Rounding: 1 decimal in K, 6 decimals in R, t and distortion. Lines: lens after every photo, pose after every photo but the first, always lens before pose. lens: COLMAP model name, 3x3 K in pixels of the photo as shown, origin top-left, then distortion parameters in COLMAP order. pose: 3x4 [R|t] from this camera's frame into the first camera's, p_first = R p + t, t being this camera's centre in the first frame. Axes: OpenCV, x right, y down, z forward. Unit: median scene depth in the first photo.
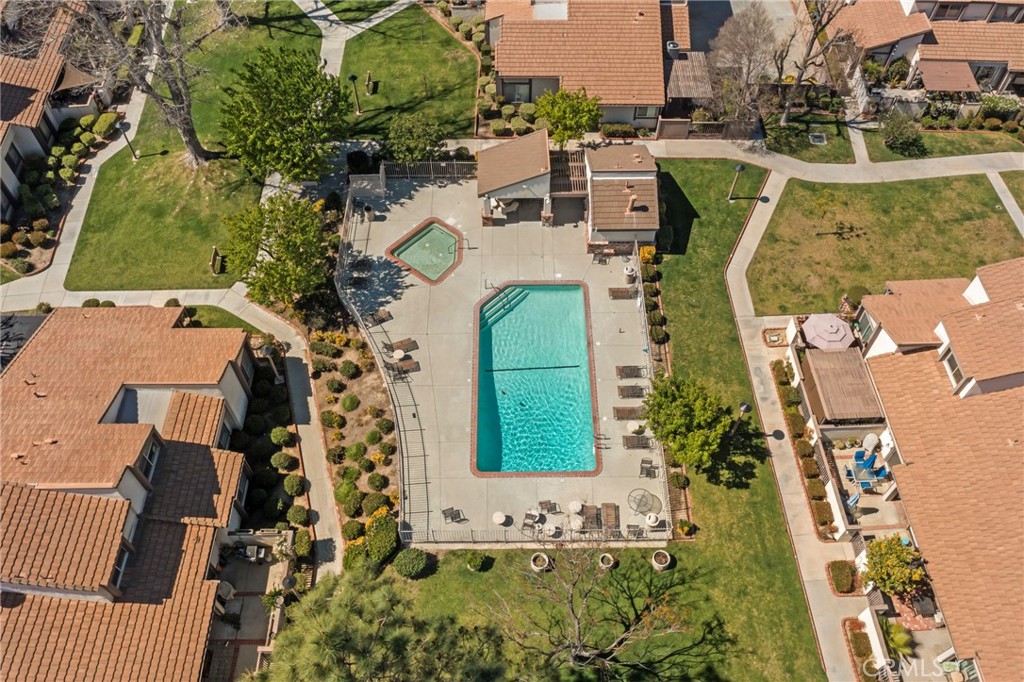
lens RADIAL K [[823.1, 0, 512.8], [0, 823.1, 343.2], [0, 0, 1]] dist [-0.009826, 0.002074]
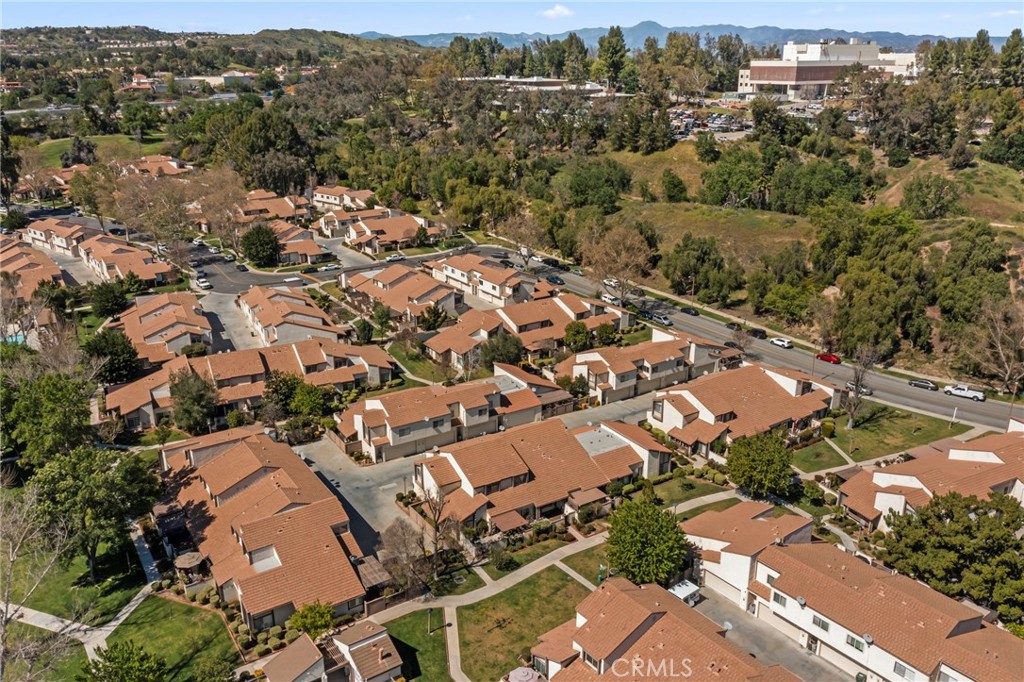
lens RADIAL K [[823.1, 0, 511.5], [0, 823.1, 341.8], [0, 0, 1]] dist [-0.009826, 0.002074]
pose [[0.827922, -0.189683, 0.527793, -0.306446], [0.455342, 0.776749, -0.435116, 0.136320], [-0.327428, 0.600568, 0.729458, -0.488028]]
